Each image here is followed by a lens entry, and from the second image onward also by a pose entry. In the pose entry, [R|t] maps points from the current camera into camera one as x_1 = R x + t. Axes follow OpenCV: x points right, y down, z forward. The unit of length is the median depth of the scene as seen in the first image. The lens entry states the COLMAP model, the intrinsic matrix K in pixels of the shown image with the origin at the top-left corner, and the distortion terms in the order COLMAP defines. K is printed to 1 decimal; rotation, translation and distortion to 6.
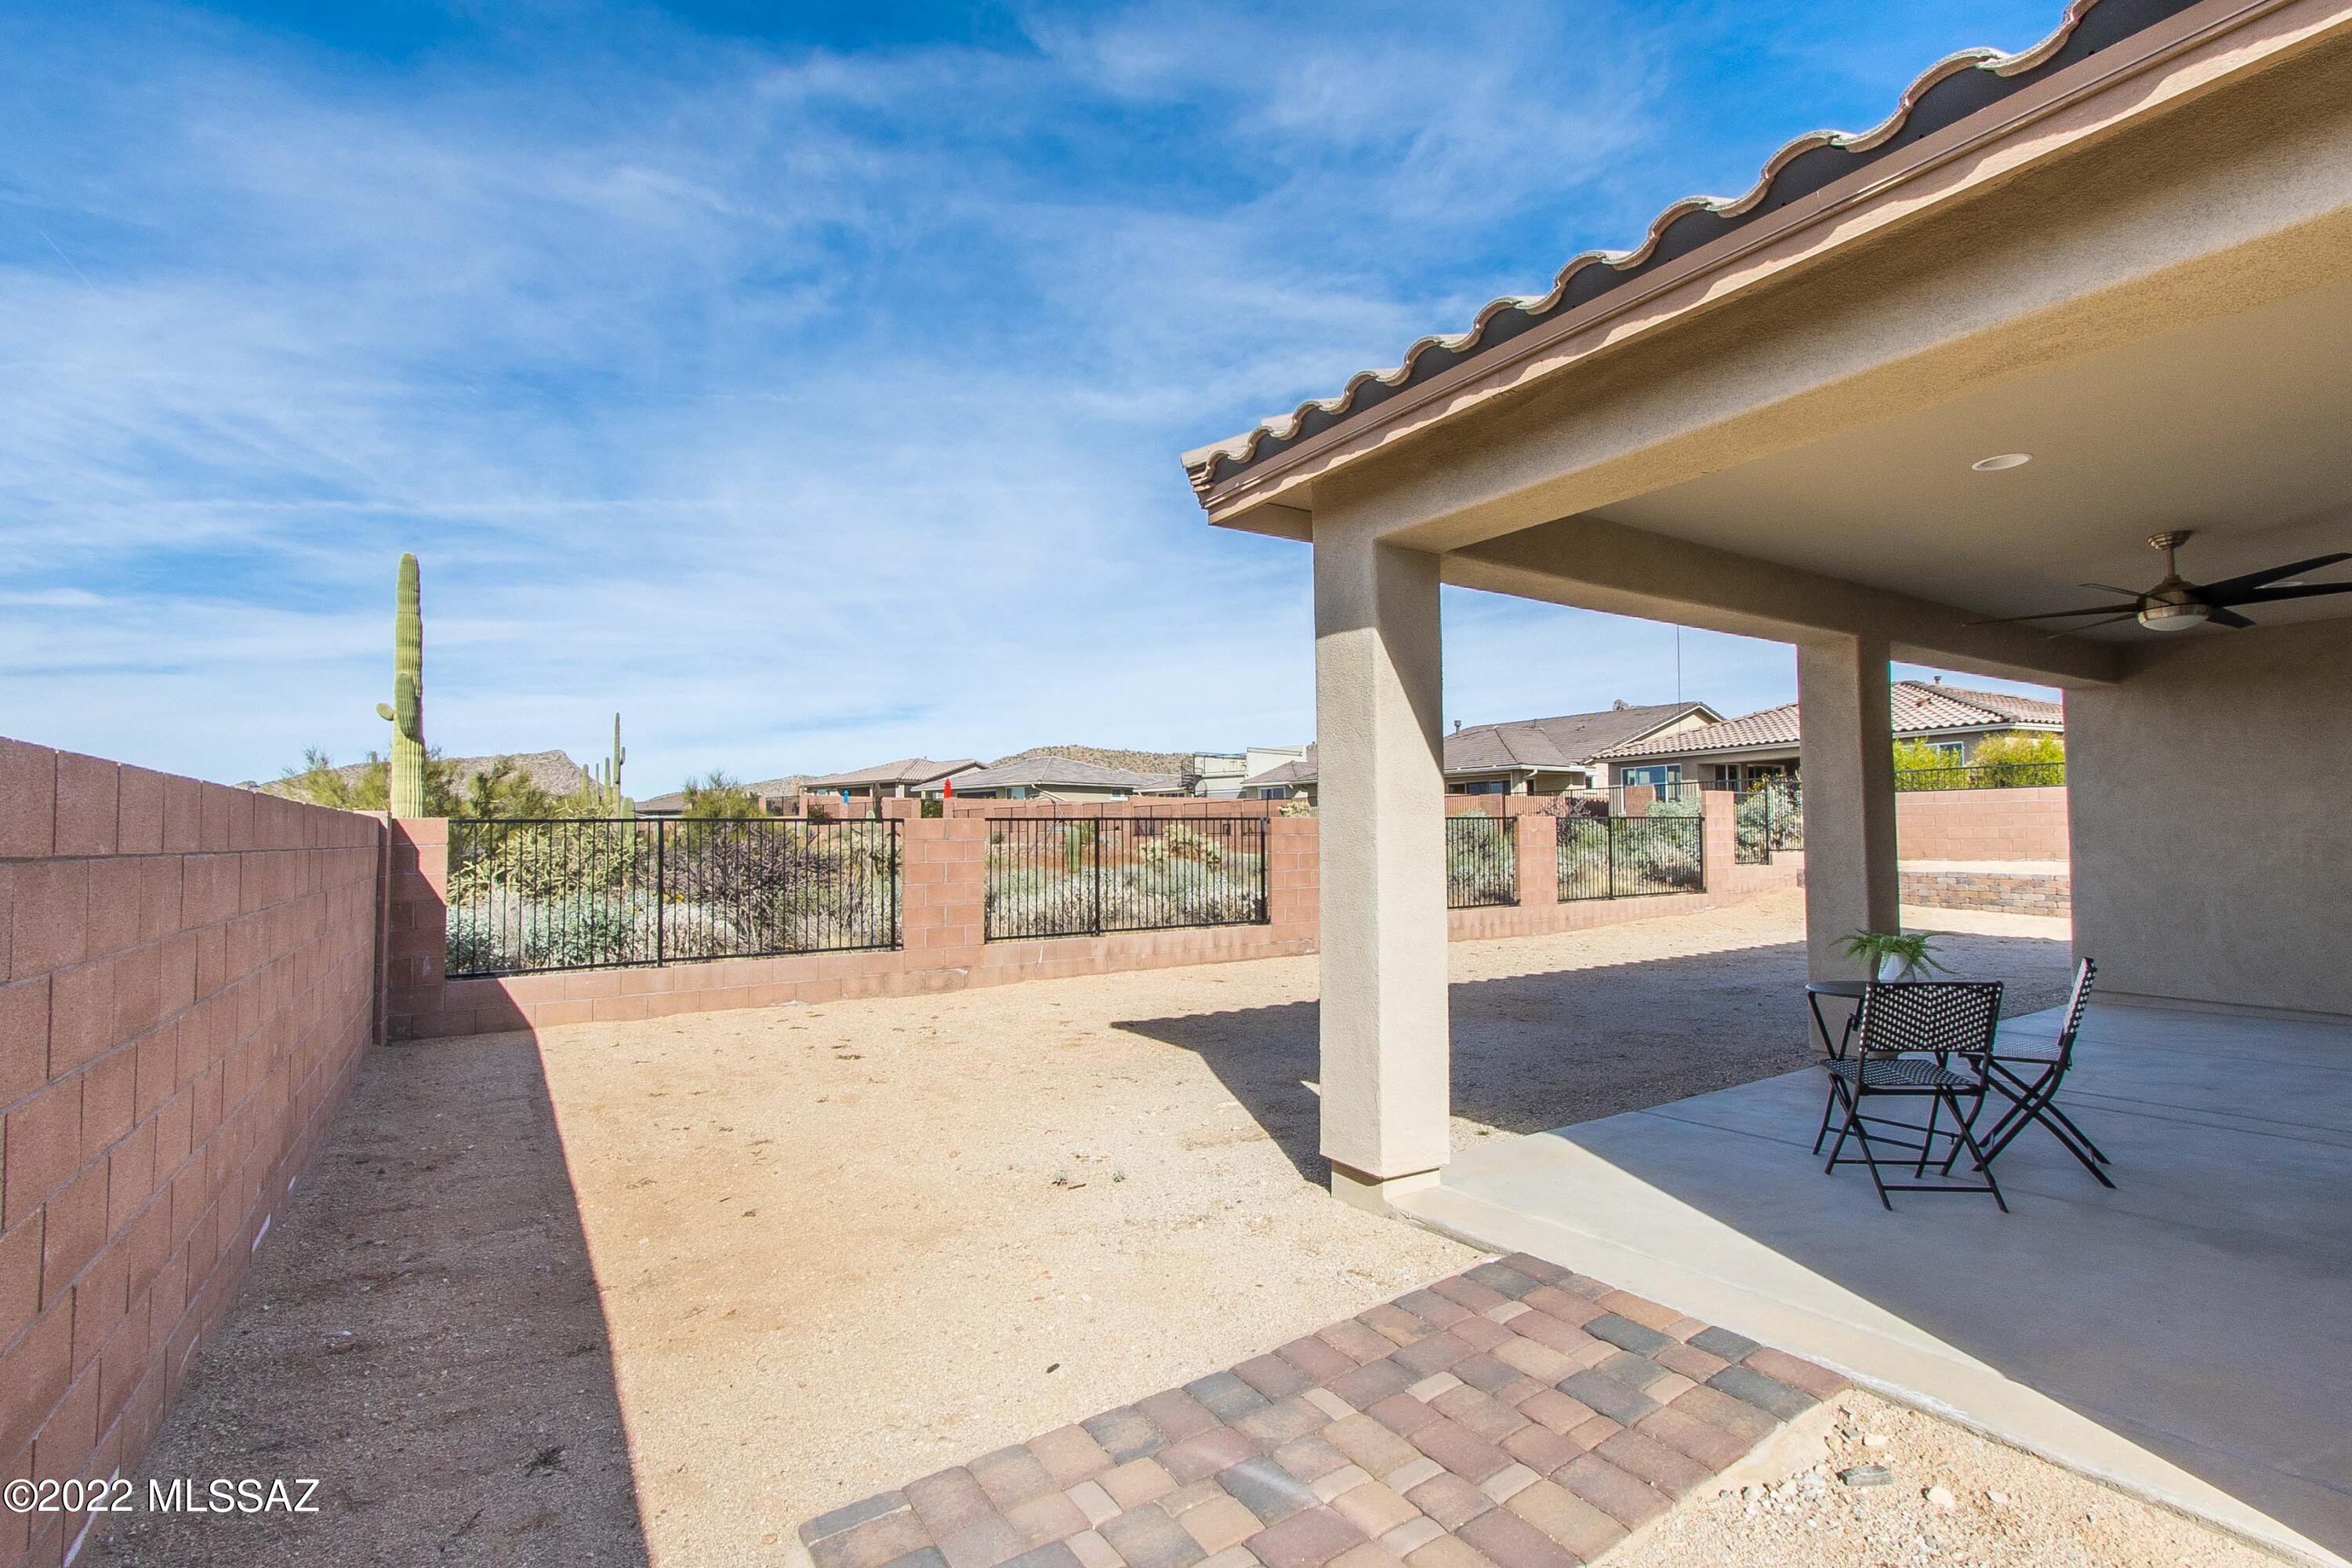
lens RADIAL K [[1102.8, 0, 1198.8], [0, 1102.8, 792.1], [0, 0, 1]] dist [0.004251, 0.000901]
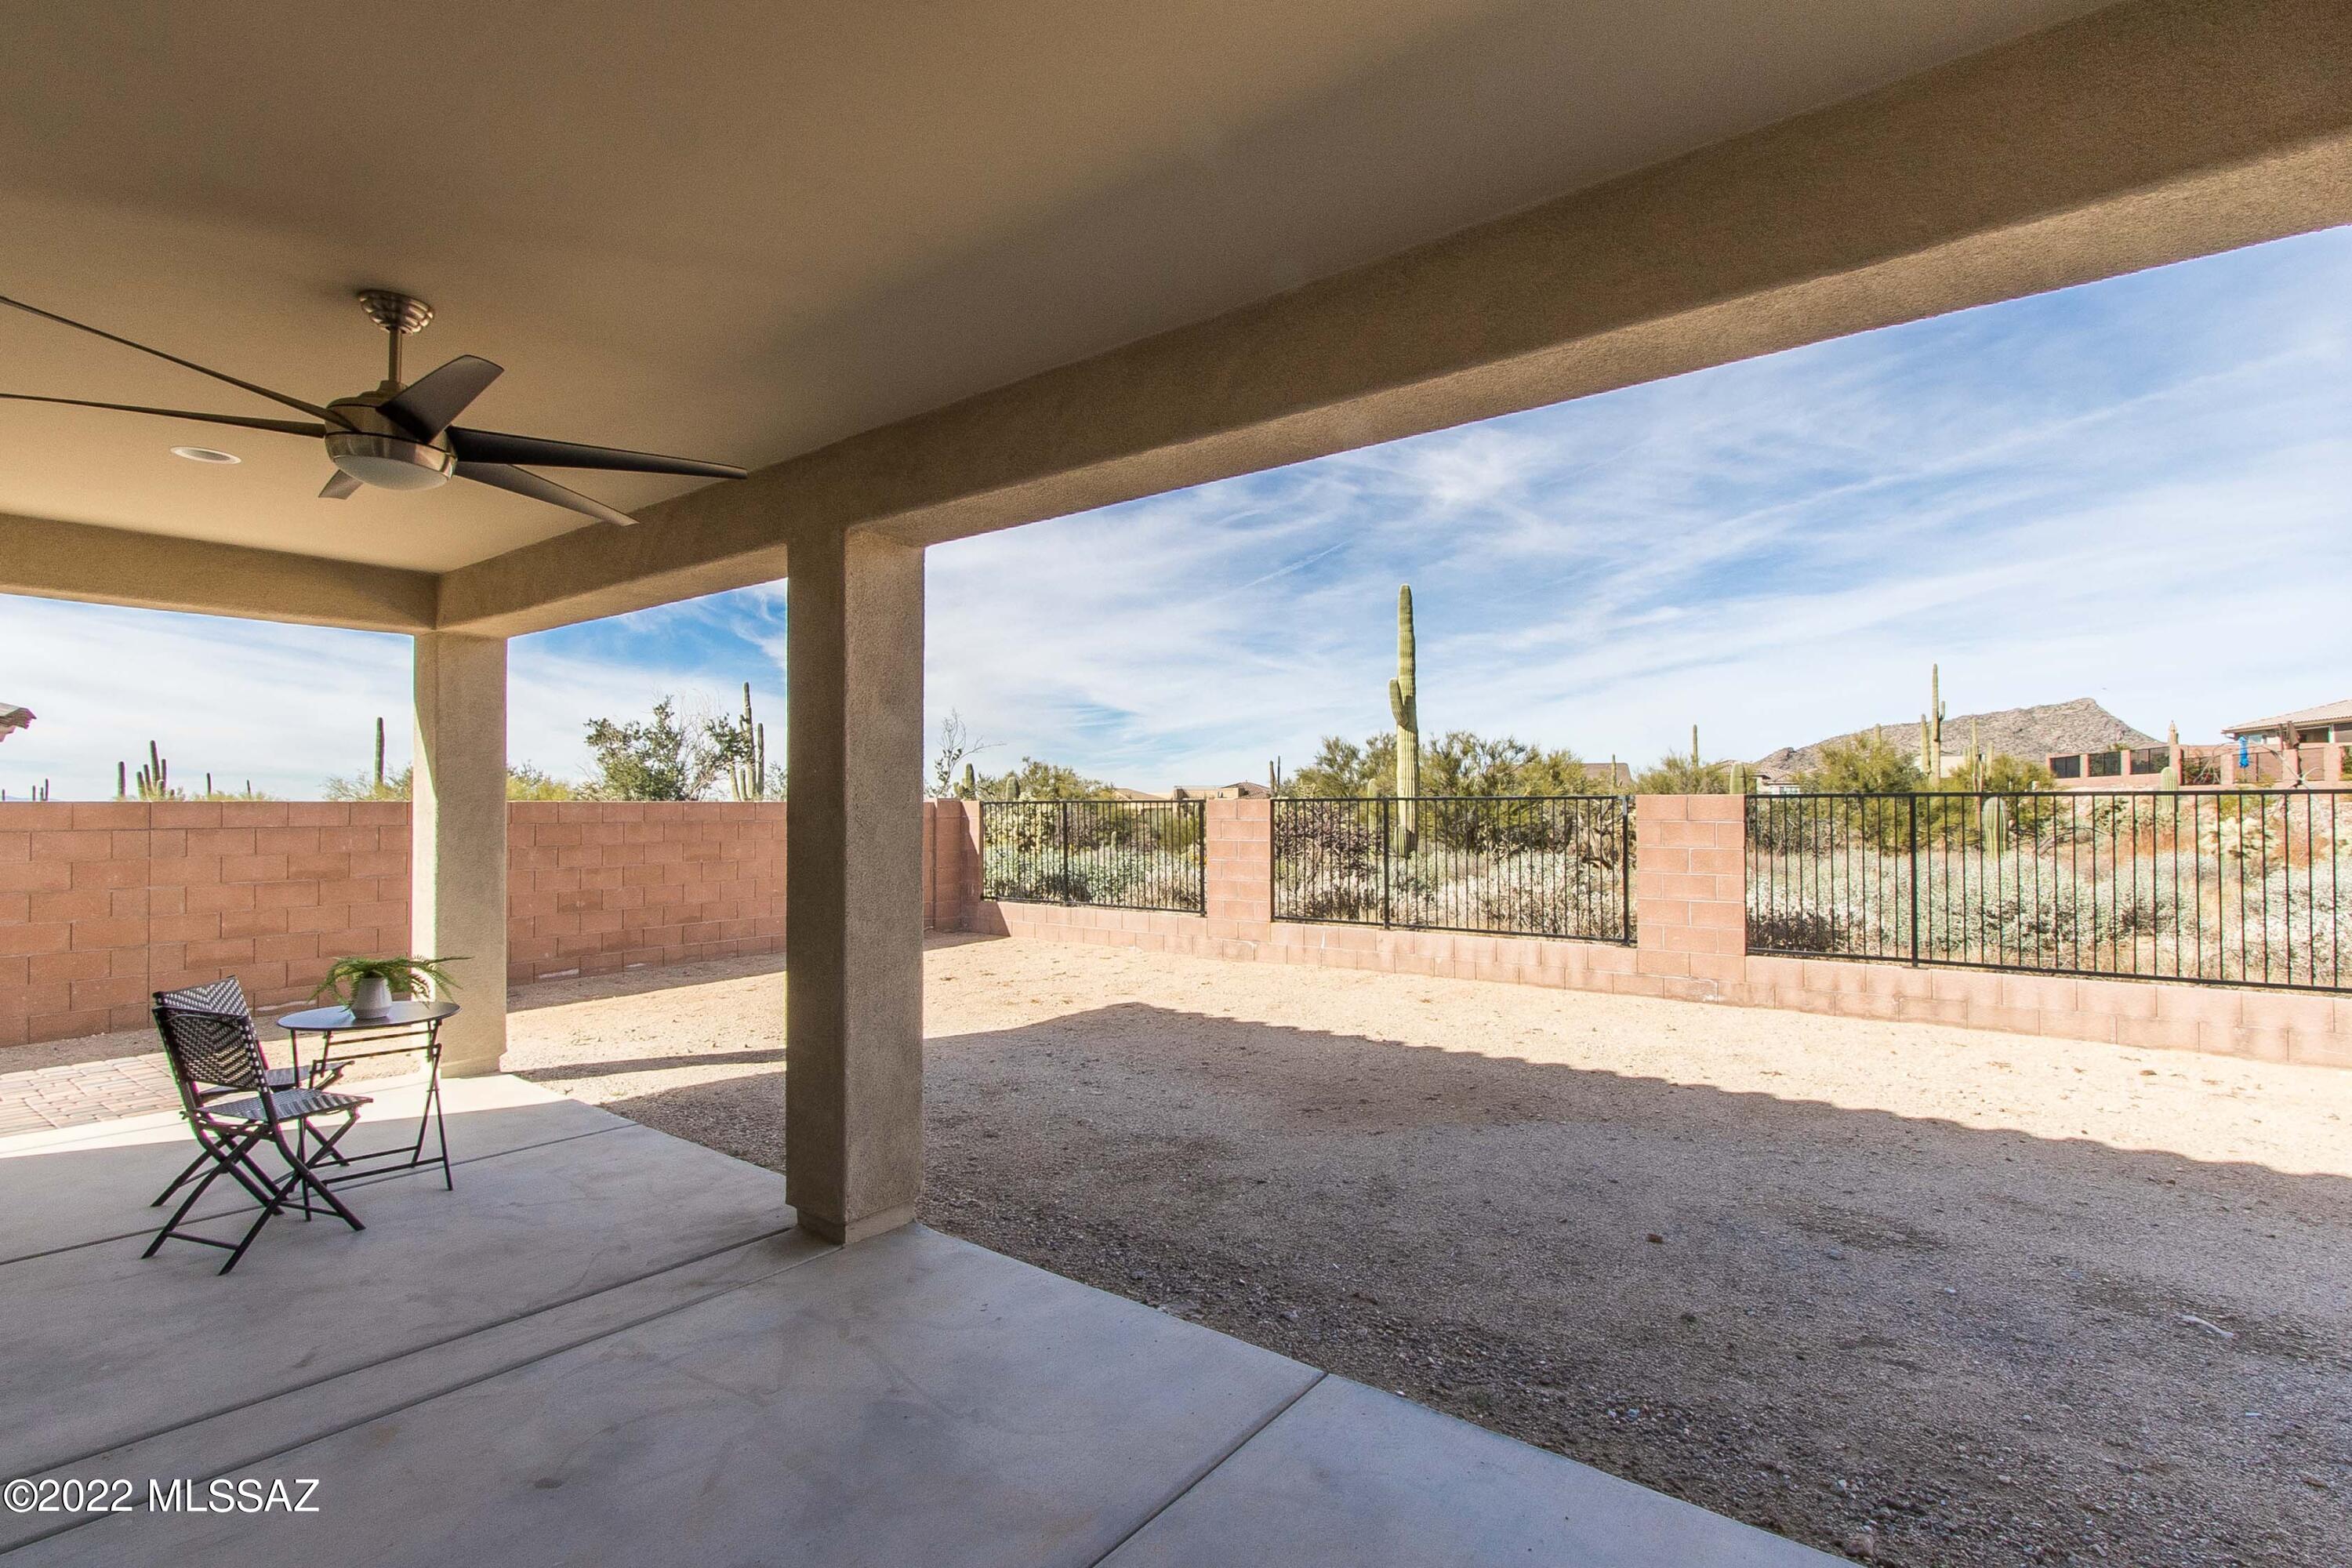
lens RADIAL K [[1102.8, 0, 1183.1], [0, 1102.8, 782.0], [0, 0, 1]] dist [0.004251, 0.000901]
pose [[0.319298, -0.009795, -0.947604, 0.125119], [0.037753, 0.999284, 0.002392, 0.000415], [0.946902, -0.036539, 0.319439, 0.099287]]
